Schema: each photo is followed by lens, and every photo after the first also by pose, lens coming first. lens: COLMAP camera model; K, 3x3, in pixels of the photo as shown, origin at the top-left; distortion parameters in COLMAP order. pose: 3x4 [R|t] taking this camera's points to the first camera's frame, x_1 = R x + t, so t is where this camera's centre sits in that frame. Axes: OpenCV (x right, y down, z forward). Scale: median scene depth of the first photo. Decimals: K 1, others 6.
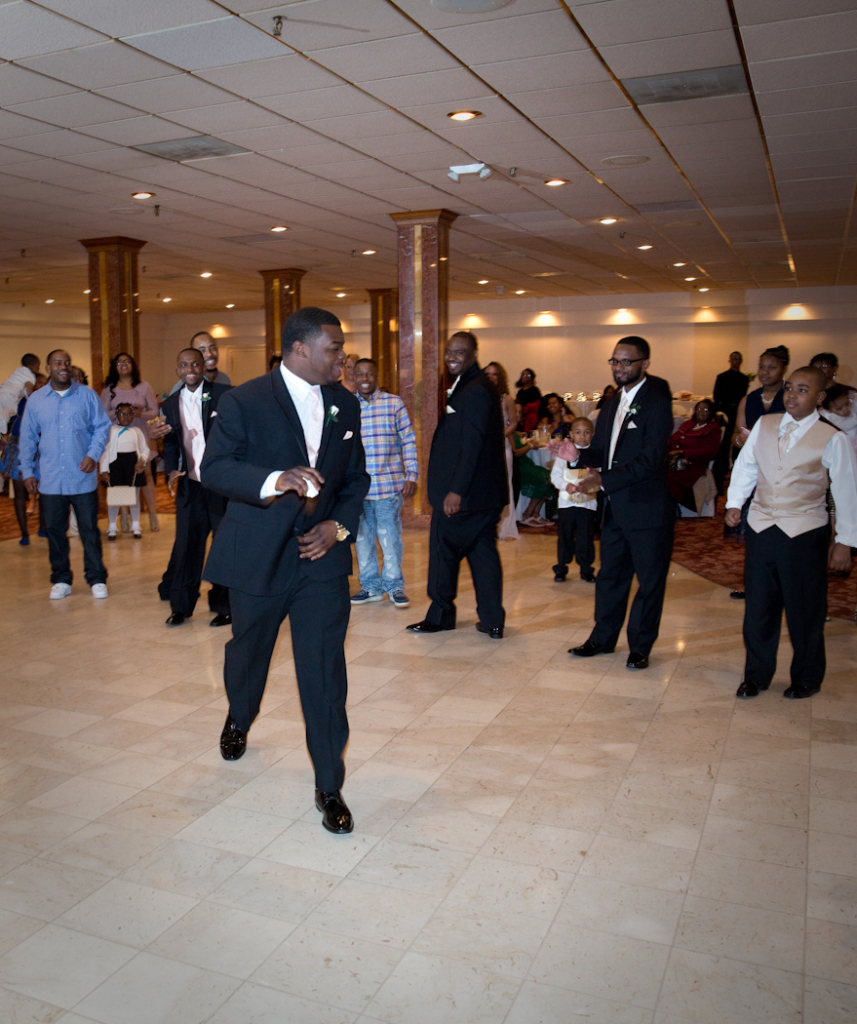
lens RADIAL K [[1153.7, 0, 259.3], [0, 1153.7, 492.6], [0, 0, 1]] dist [-0.048173, 0.000000]
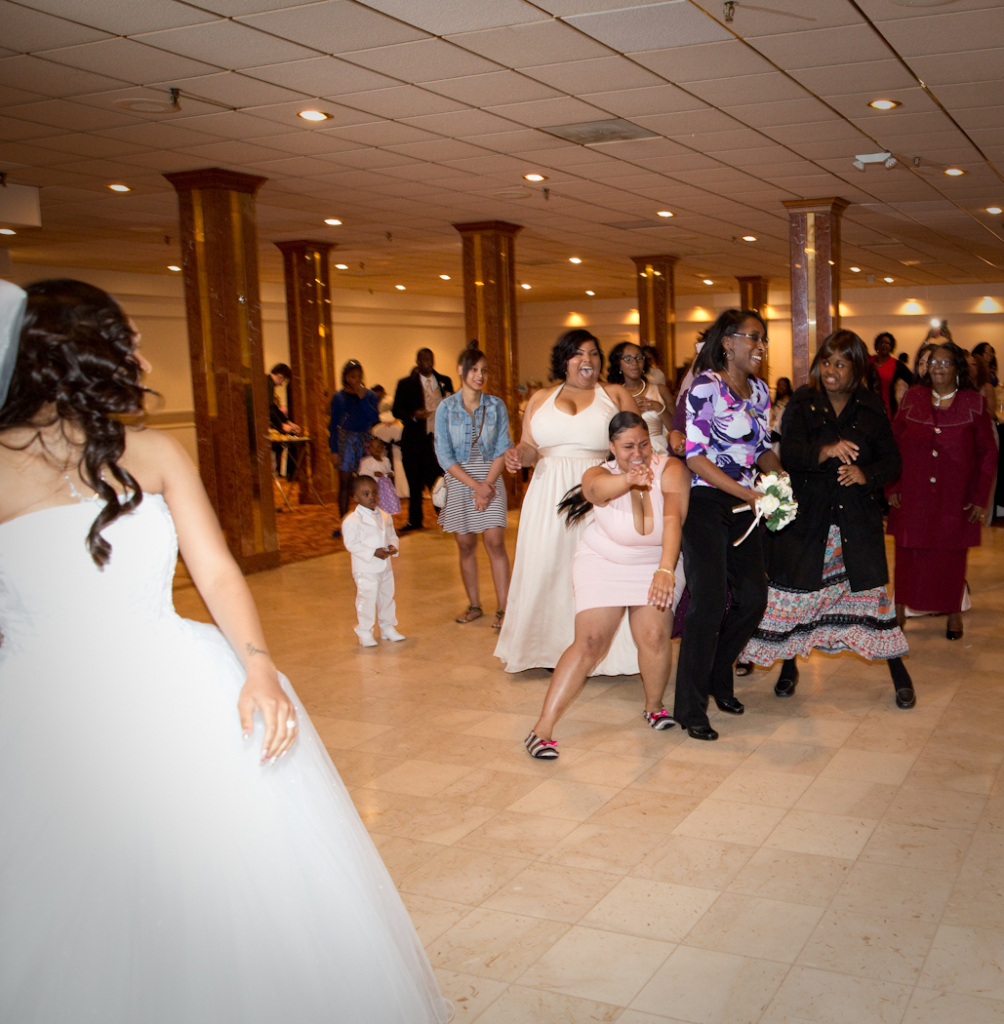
lens RADIAL K [[1224.0, 0, 681.4], [0, 1224.0, 483.3], [0, 0, 1]] dist [-0.035266, 0.000000]
pose [[0.989612, -0.016829, 0.142777, -0.176955], [0.017824, 0.999825, -0.005694, 0.005817], [-0.142656, 0.008180, 0.989739, -0.033180]]
